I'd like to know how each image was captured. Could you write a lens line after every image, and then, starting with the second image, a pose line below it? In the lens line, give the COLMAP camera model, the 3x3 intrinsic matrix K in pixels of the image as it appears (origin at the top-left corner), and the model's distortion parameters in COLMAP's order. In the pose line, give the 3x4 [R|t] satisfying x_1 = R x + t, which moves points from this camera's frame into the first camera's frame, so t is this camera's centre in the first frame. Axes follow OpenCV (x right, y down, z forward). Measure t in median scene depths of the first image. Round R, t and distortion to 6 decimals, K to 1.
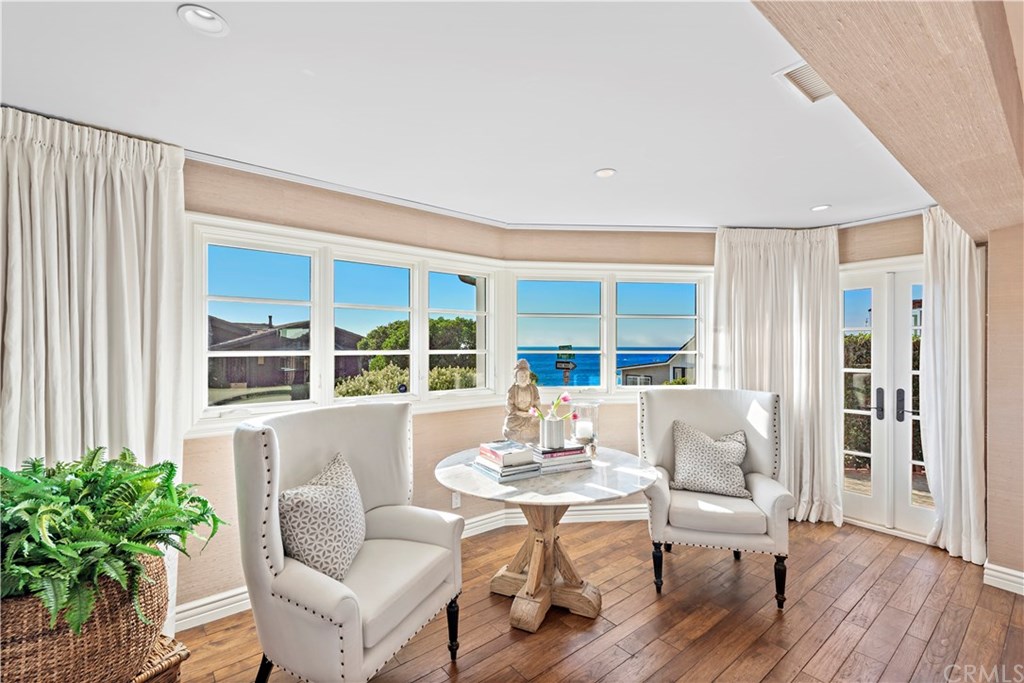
lens RADIAL K [[442.2, 0, 512.9], [0, 442.2, 344.9], [0, 0, 1]] dist [0.009558, -0.001400]
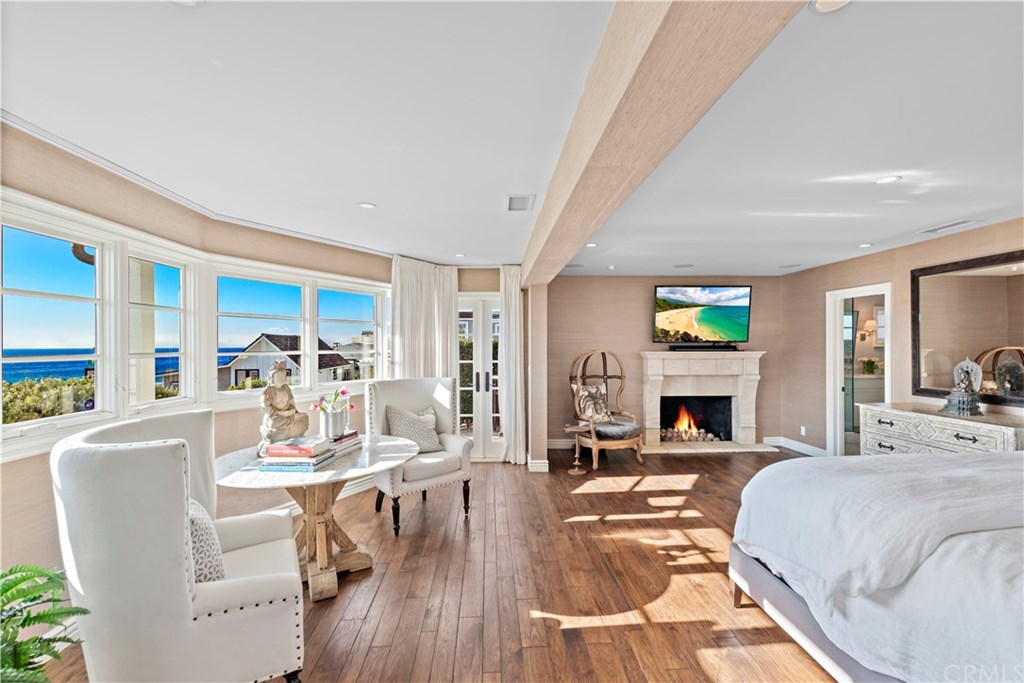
lens RADIAL K [[442.2, 0, 516.5], [0, 442.2, 343.6], [0, 0, 1]] dist [0.009558, -0.001400]
pose [[0.581101, -0.000696, 0.813831, -0.394513], [0.003548, 0.999992, -0.001677, -0.002192], [-0.813824, 0.003862, 0.581099, -0.035009]]
